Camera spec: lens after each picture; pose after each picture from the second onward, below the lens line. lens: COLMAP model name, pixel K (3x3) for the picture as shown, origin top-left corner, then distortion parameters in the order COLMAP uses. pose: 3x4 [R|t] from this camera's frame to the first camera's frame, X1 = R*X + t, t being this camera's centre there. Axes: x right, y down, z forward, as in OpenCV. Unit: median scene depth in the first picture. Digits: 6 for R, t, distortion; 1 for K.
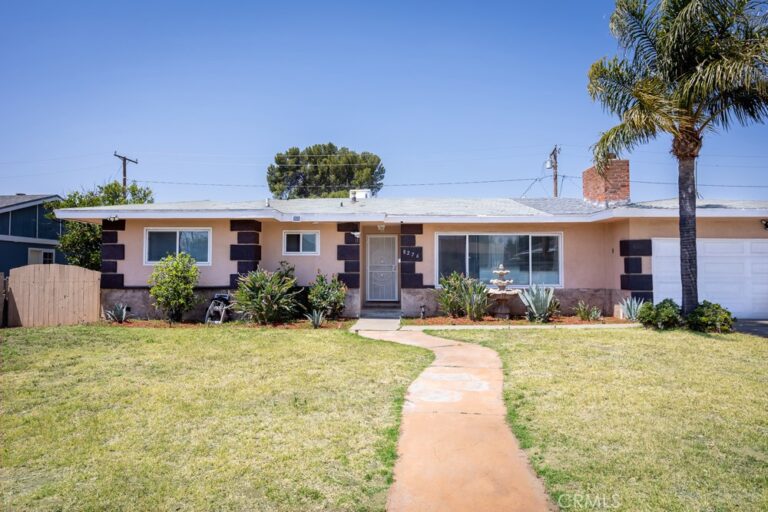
lens RADIAL K [[487.4, 0, 382.5], [0, 487.4, 259.1], [0, 0, 1]] dist [-0.009252, 0.000276]
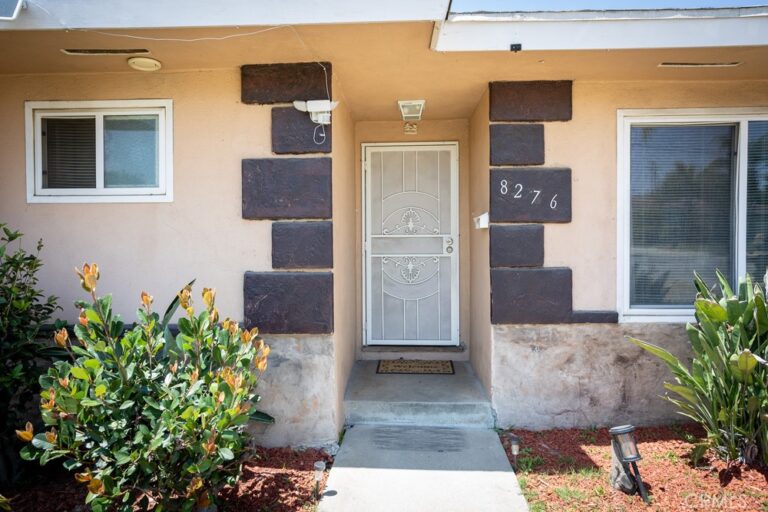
lens RADIAL K [[474.3, 0, 377.7], [0, 474.3, 241.7], [0, 0, 1]] dist [-0.005004, -0.000707]
pose [[0.999911, -0.007420, -0.011054, -0.021877], [0.007784, 0.999416, 0.033276, 0.005696], [0.010801, -0.033359, 0.999385, 0.765961]]
